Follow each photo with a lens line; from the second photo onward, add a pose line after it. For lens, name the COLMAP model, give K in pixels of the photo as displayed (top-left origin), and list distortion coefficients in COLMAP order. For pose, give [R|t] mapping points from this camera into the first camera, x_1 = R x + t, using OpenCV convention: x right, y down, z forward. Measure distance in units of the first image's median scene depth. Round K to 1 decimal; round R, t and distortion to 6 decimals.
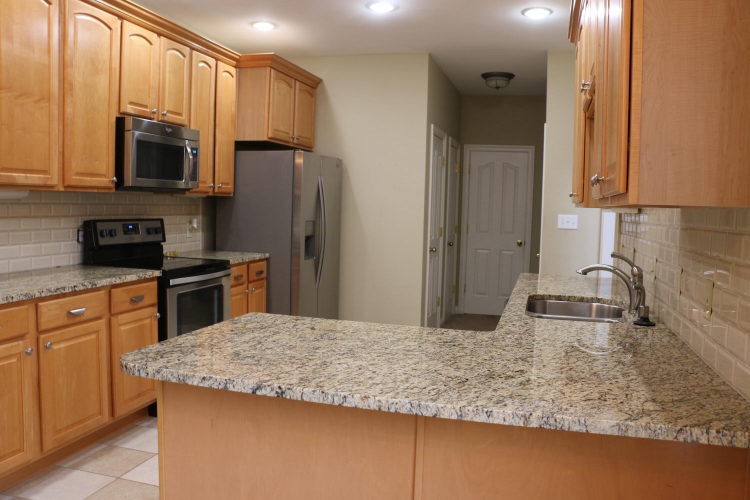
lens RADIAL K [[609.2, 0, 378.8], [0, 609.2, 250.1], [0, 0, 1]] dist [-0.199803, 0.178625]
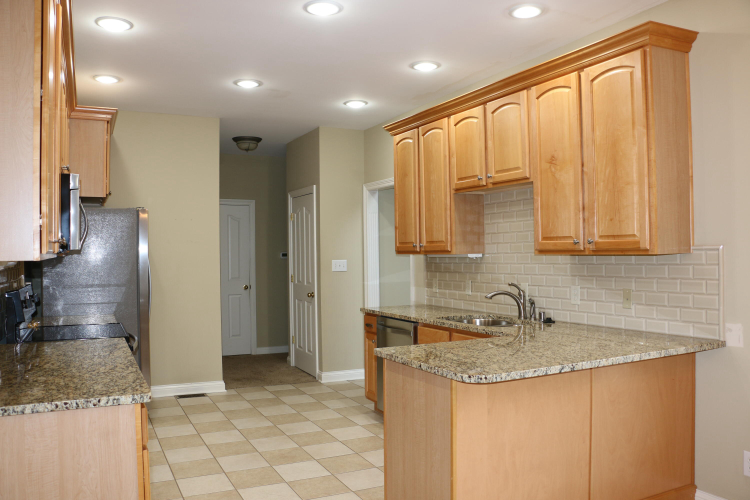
lens RADIAL K [[609.2, 0, 378.8], [0, 609.2, 250.1], [0, 0, 1]] dist [-0.199803, 0.178625]
pose [[0.740434, -0.033437, 0.671297, -0.656718], [0.079857, 0.996064, -0.038468, -0.033398], [-0.667369, 0.082091, 0.740189, 0.019039]]
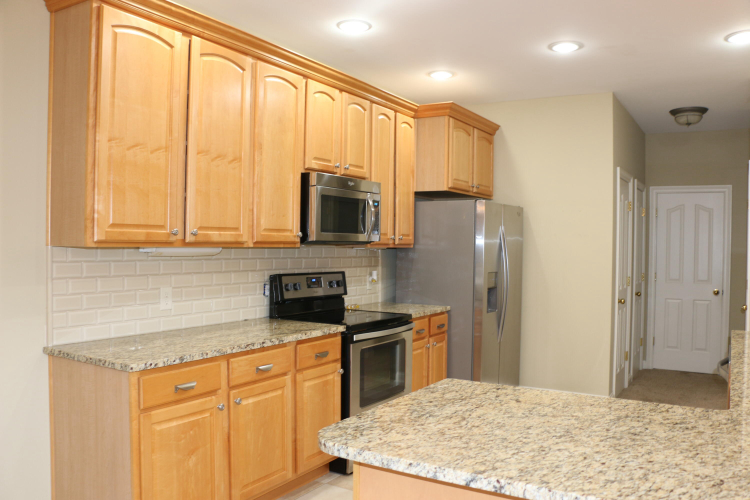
lens RADIAL K [[609.2, 0, 378.8], [0, 609.2, 250.1], [0, 0, 1]] dist [-0.199803, 0.178625]
pose [[0.962352, -0.015830, -0.271346, -0.035353], [-0.004259, 0.997302, -0.073284, -0.016649], [0.271774, 0.071681, 0.959688, 0.037811]]
